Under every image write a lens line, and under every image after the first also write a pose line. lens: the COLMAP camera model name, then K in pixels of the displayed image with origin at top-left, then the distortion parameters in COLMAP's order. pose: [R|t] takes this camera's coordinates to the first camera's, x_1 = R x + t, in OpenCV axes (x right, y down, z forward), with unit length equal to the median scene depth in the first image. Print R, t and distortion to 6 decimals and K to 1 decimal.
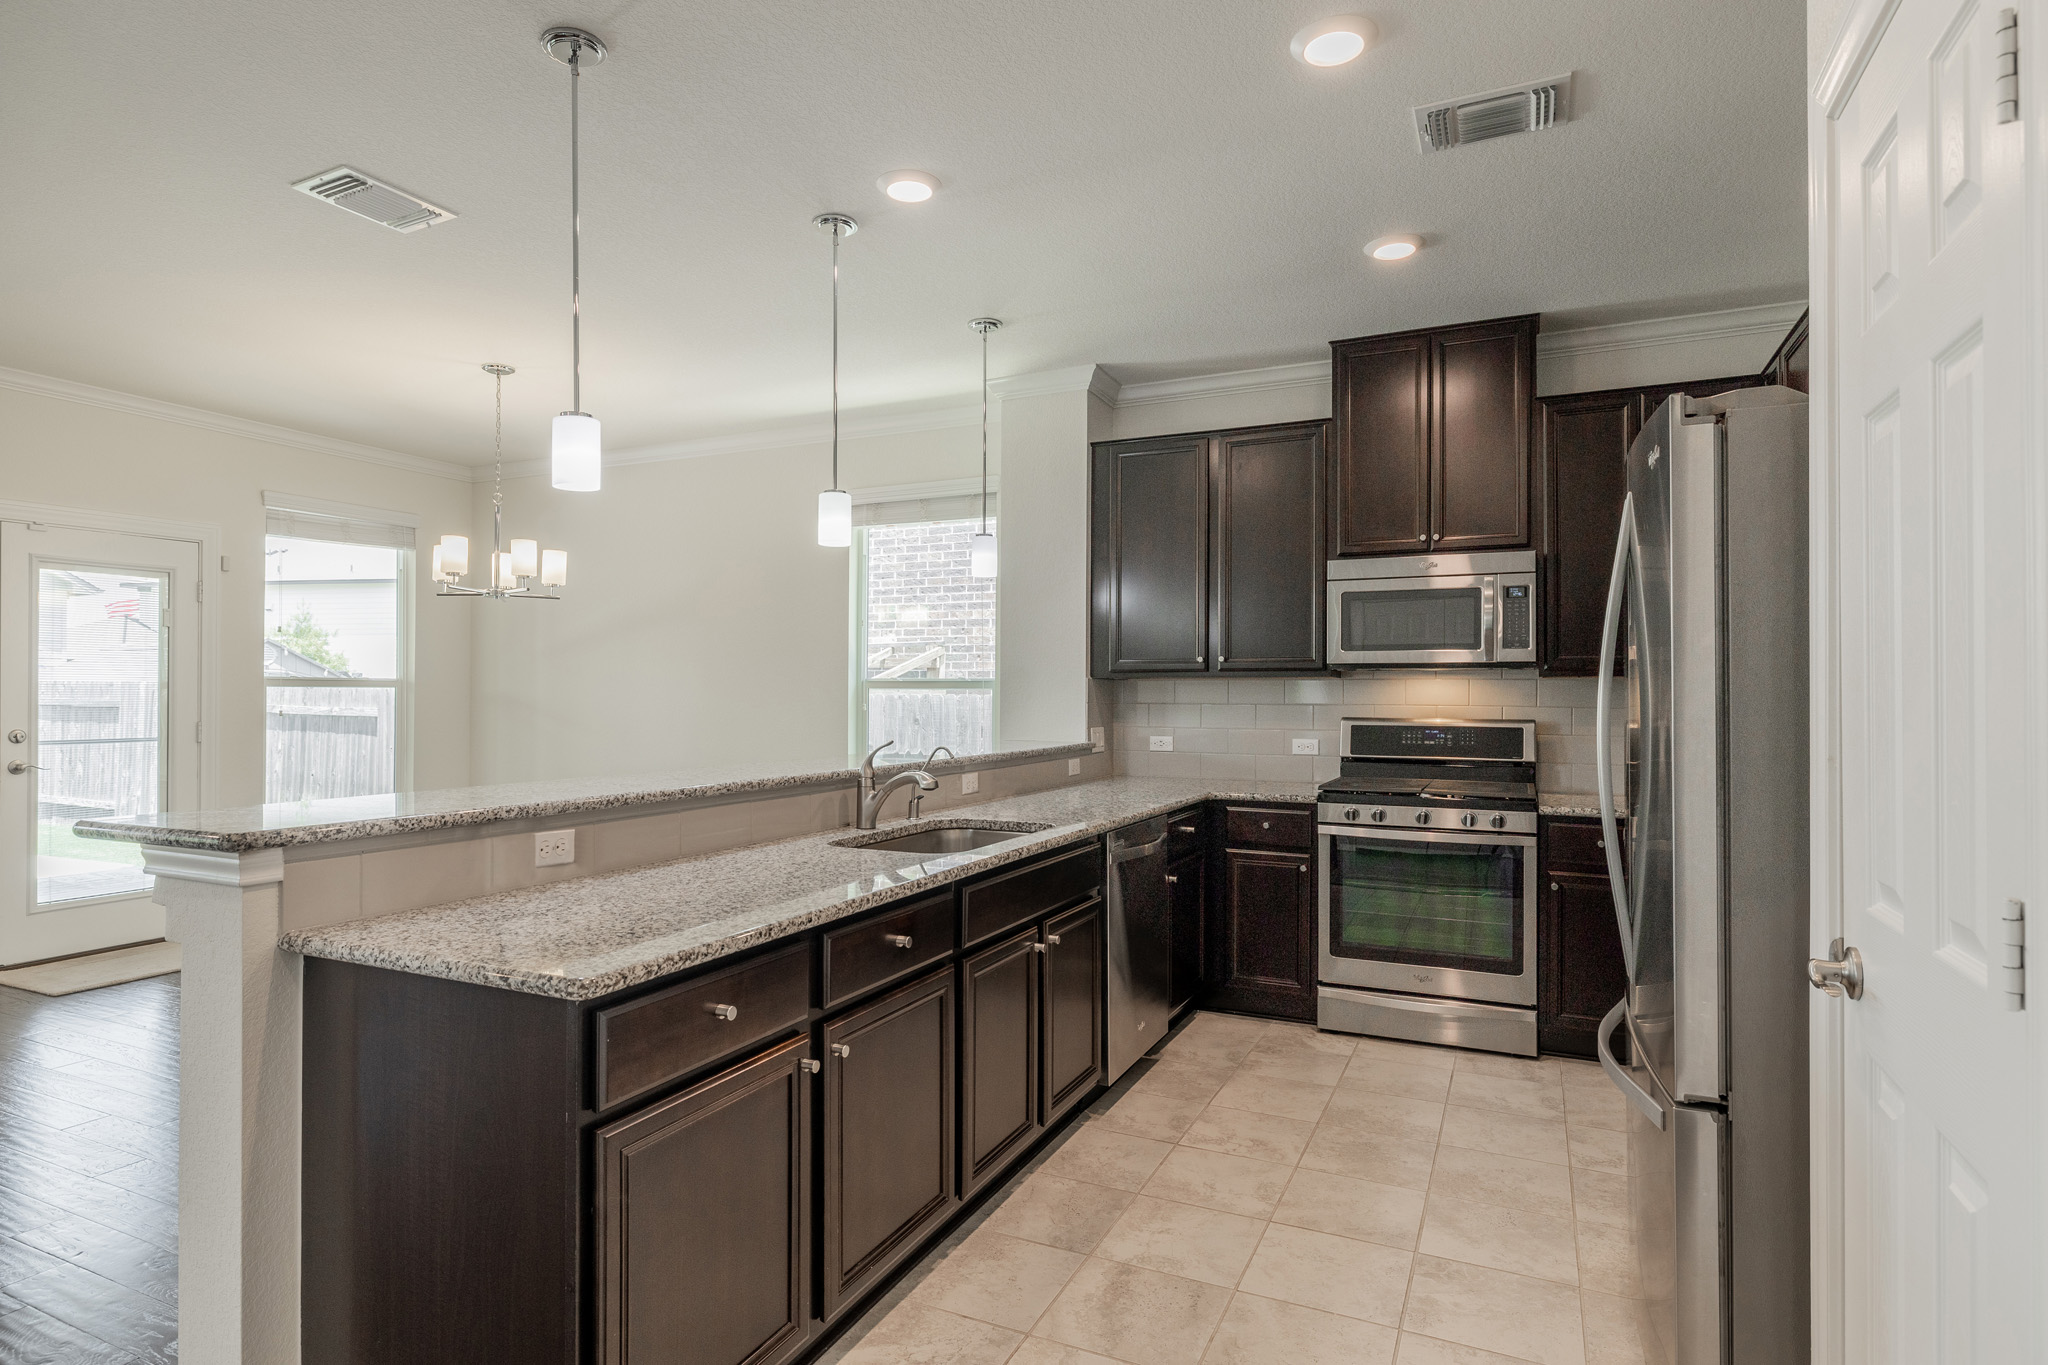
lens RADIAL K [[1045.3, 0, 1024.0], [0, 1045.3, 682.5], [0, 0, 1]] dist [-0.000812, 0.001051]
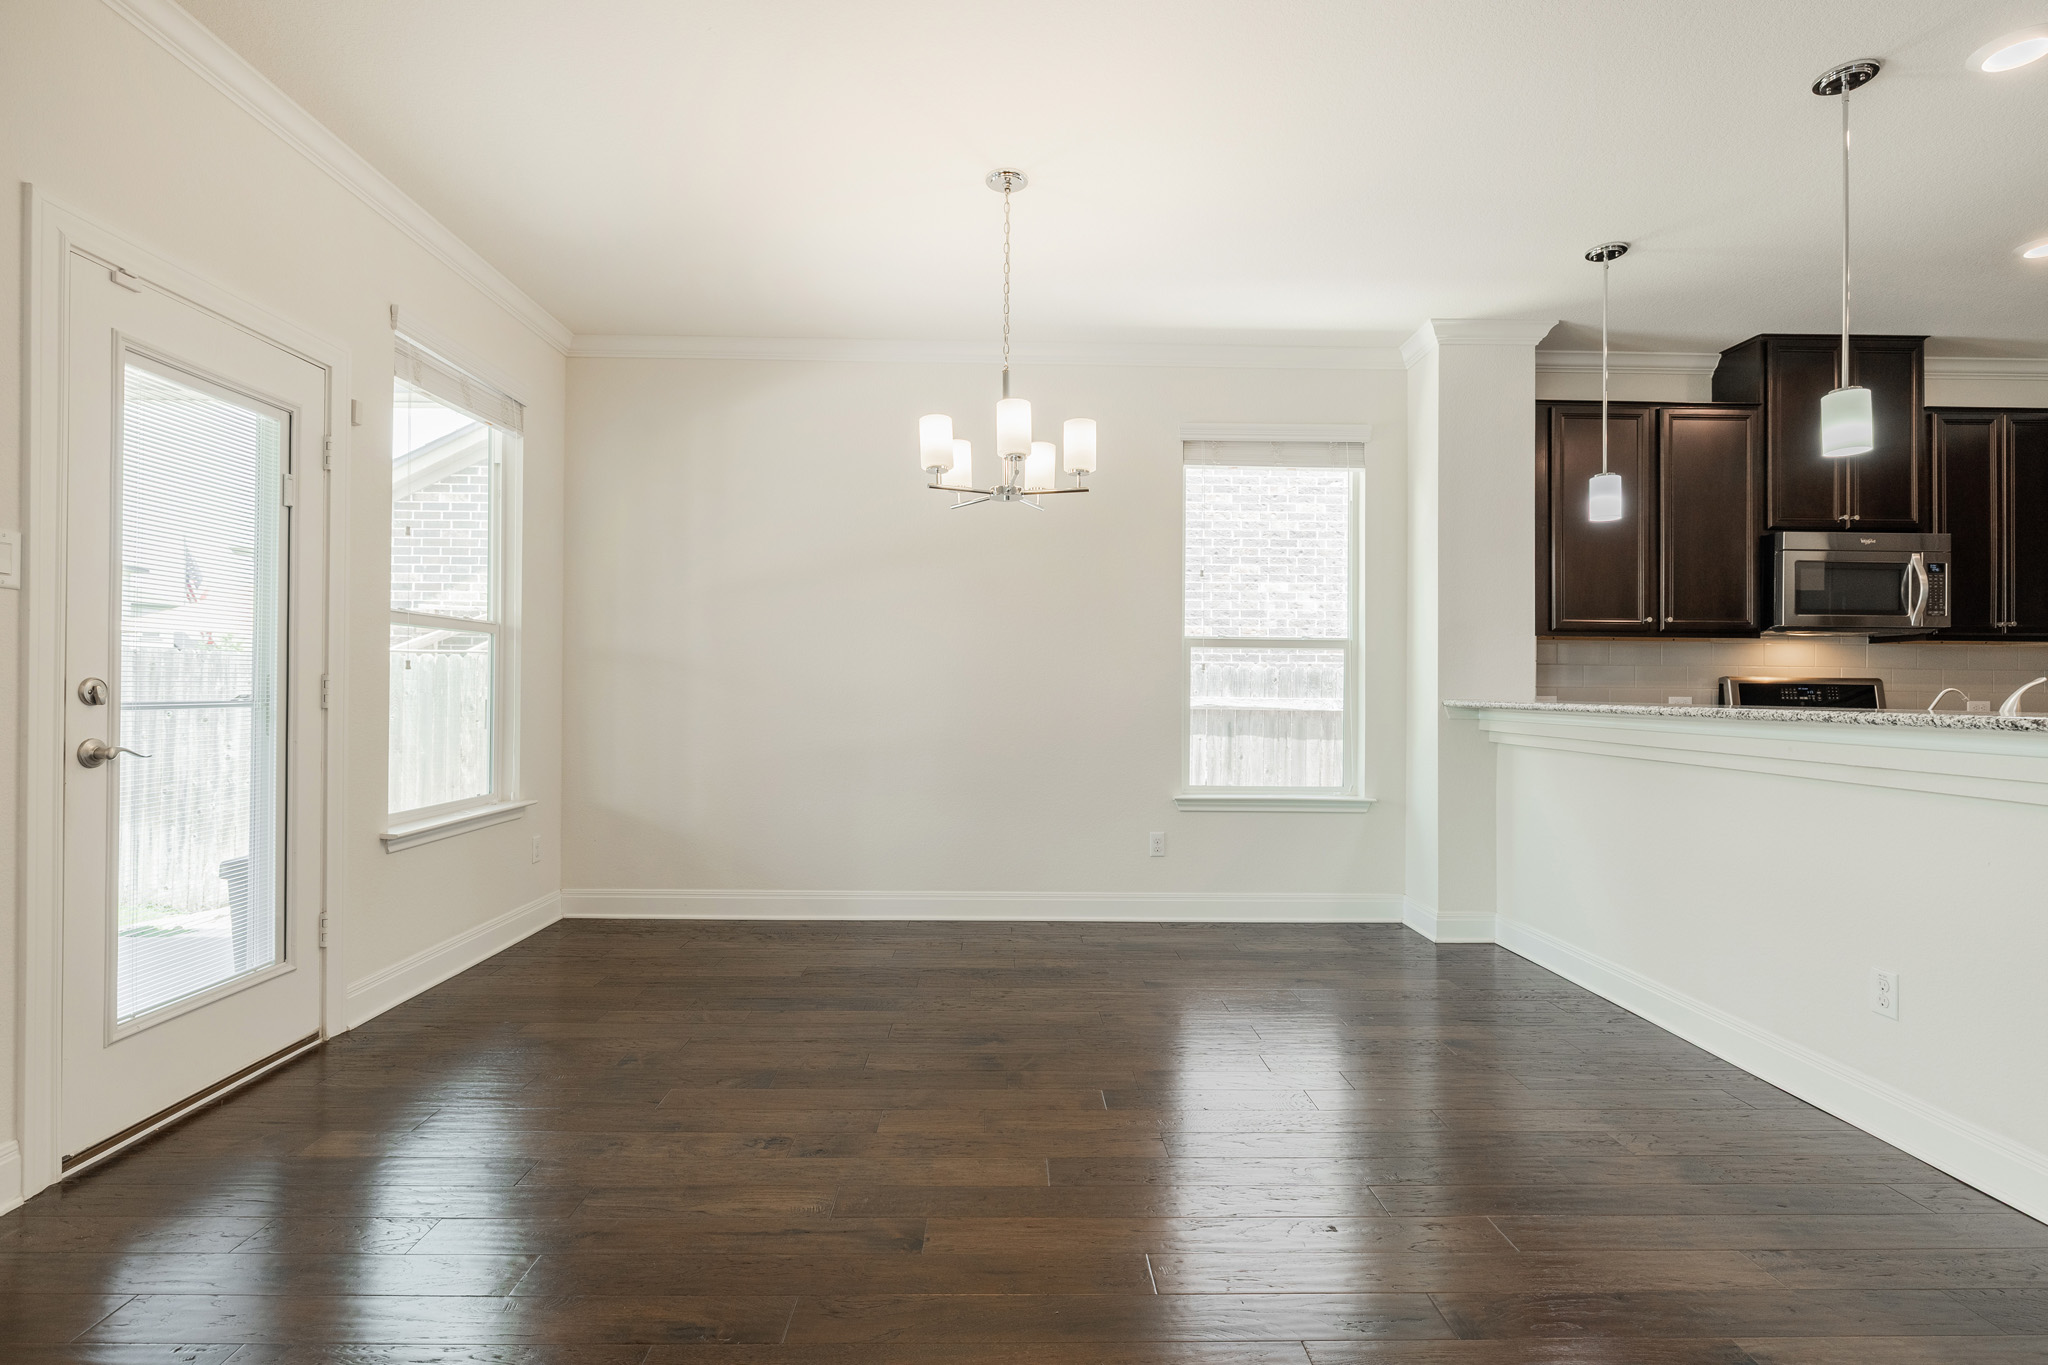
lens RADIAL K [[981.1, 0, 1024.0], [0, 981.1, 682.5], [0, 0, 1]] dist [0.014393, -0.000174]
pose [[0.892637, 0.007507, 0.450714, -1.024895], [-0.009342, 0.999955, 0.001846, 0.055091], [-0.450680, -0.005858, 0.892666, 0.486150]]
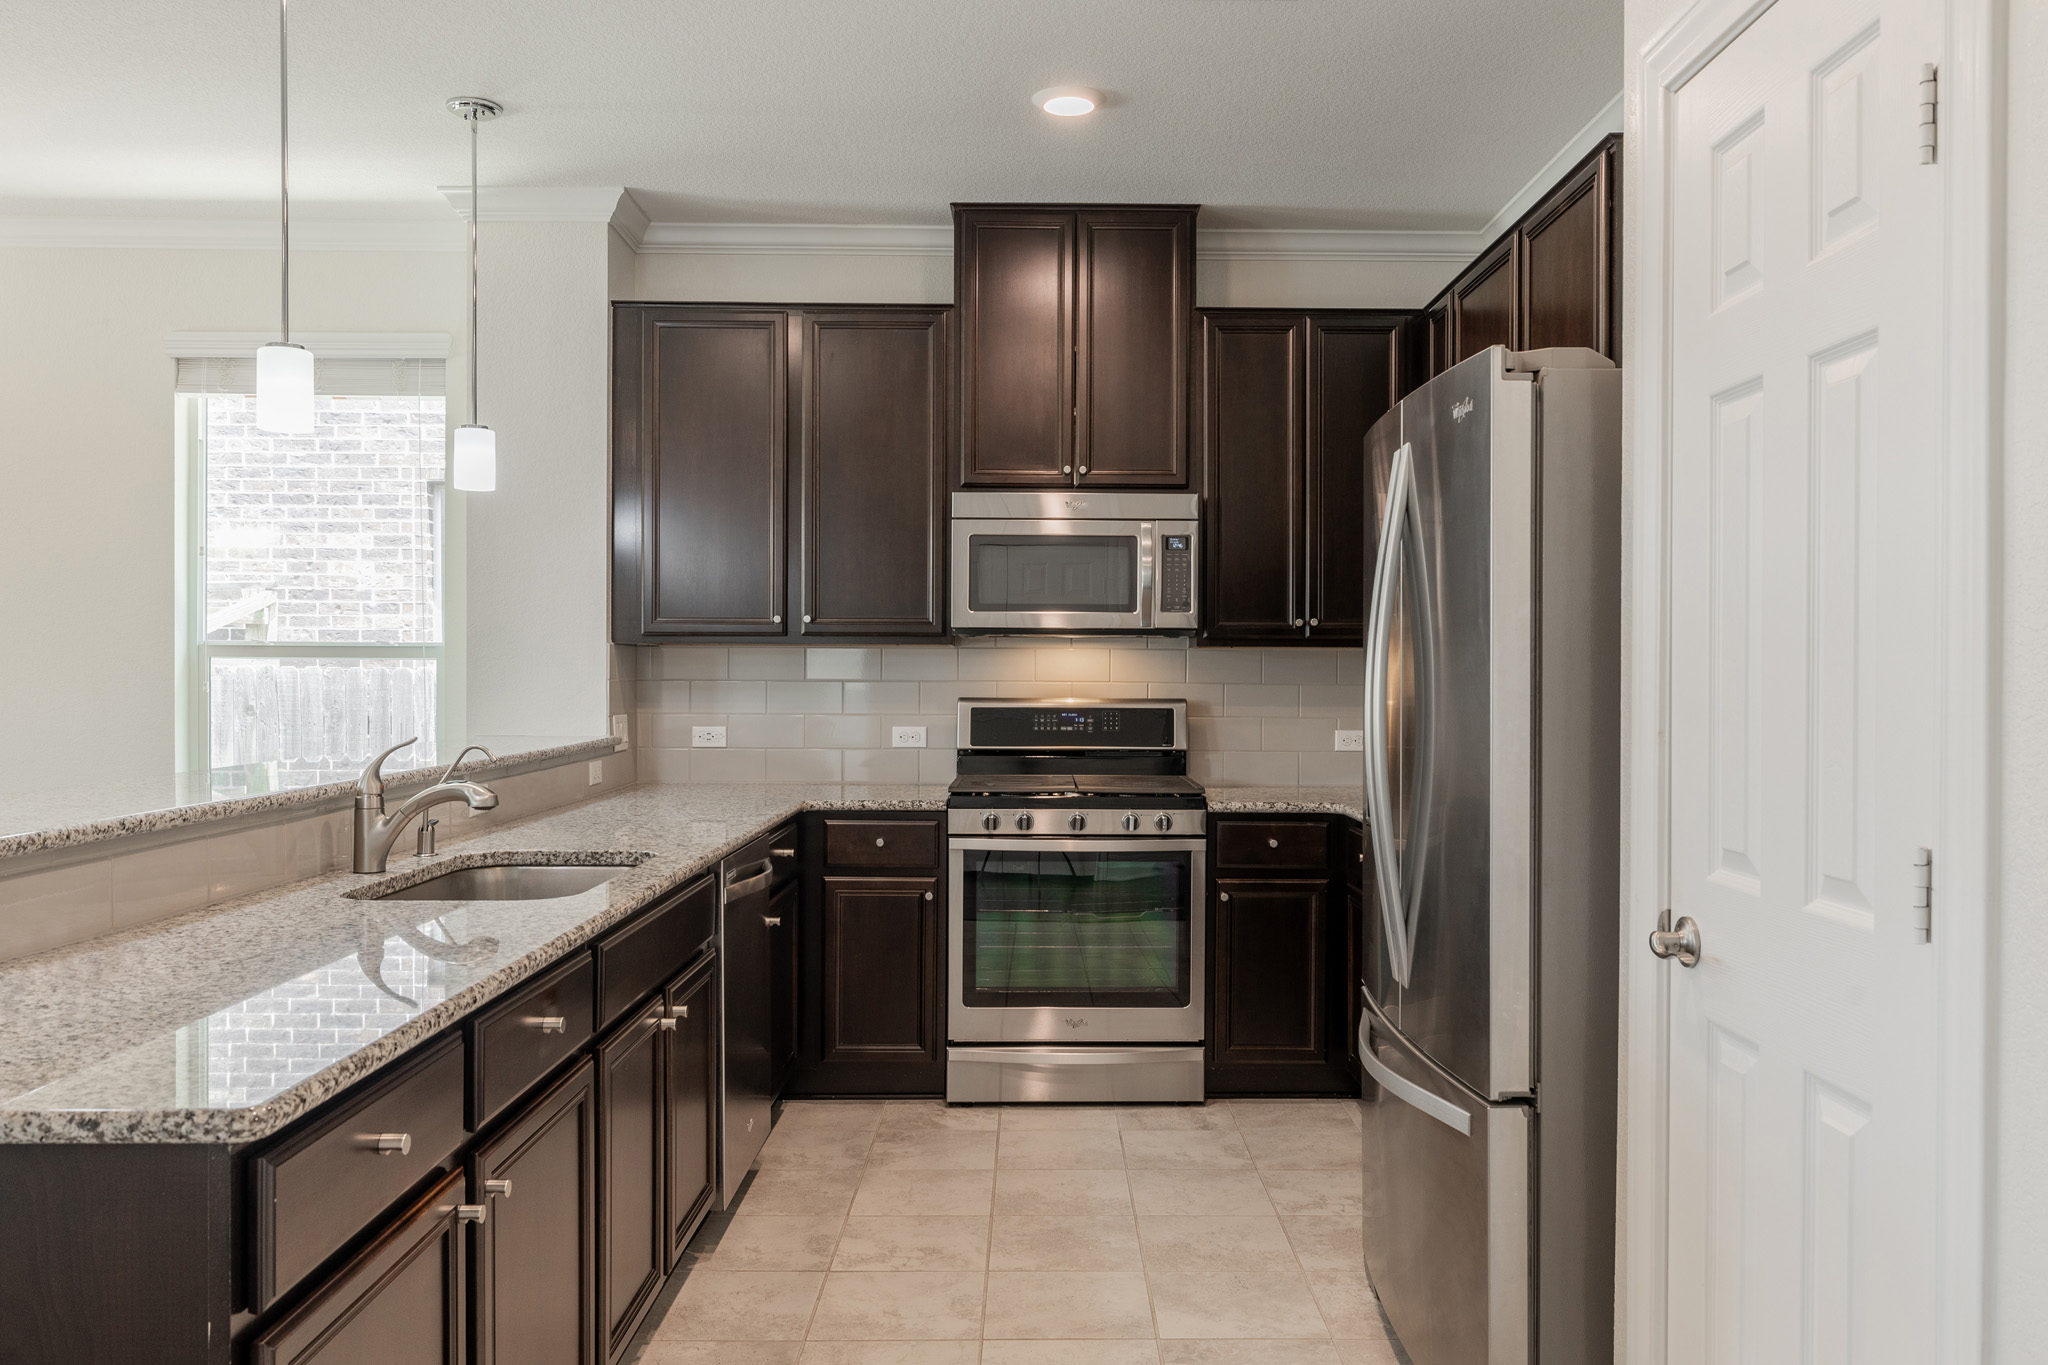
lens RADIAL K [[1493.8, 0, 1033.1], [0, 1493.8, 679.3], [0, 0, 1]] dist [0.000411, 0.004556]
pose [[0.902610, -0.001939, 0.430455, -0.144183], [-0.006370, 0.999820, 0.017859, -0.000007], [-0.430412, -0.018862, 0.902435, -0.012669]]
